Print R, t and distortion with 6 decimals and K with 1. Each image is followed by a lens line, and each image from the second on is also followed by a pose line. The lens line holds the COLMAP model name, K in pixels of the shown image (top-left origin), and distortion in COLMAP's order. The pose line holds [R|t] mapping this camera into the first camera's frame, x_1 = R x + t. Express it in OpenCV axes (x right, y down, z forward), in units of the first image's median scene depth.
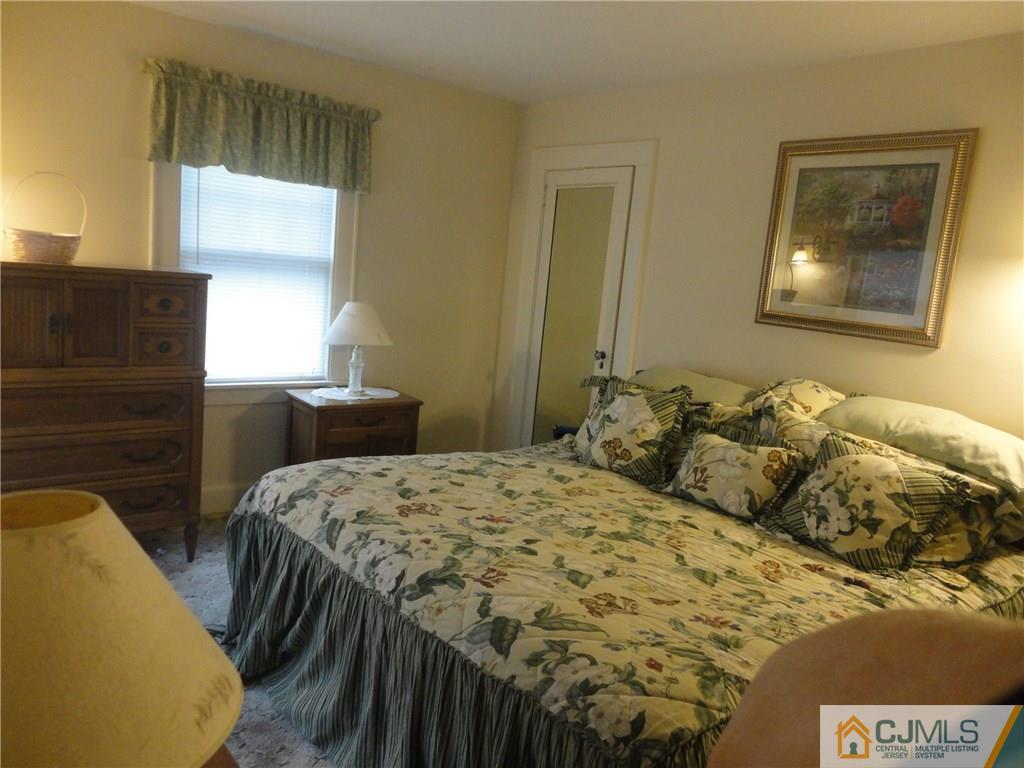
lens RADIAL K [[753.5, 0, 511.0], [0, 753.5, 380.6], [0, 0, 1]] dist [0.001942, 0.005999]
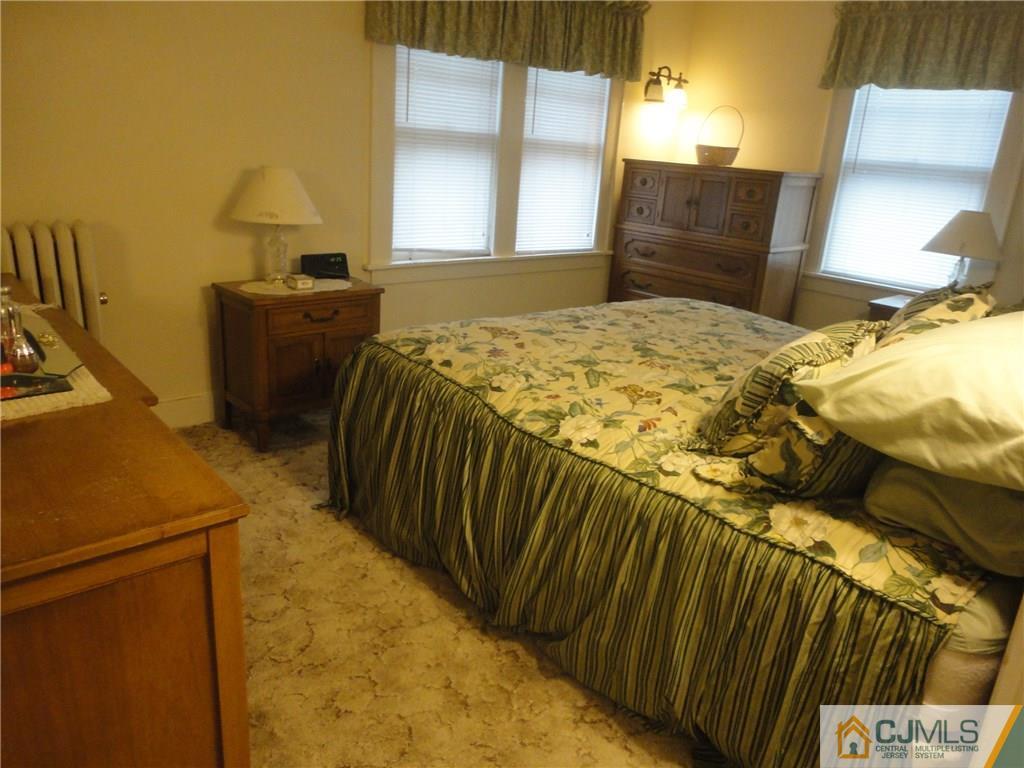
lens RADIAL K [[753.5, 0, 511.0], [0, 753.5, 380.6], [0, 0, 1]] dist [0.001942, 0.005999]
pose [[0.071754, 0.217965, -0.973315, 0.978125], [-0.221990, 0.954845, 0.197463, 0.052244], [0.972405, 0.201898, 0.116900, 0.517783]]
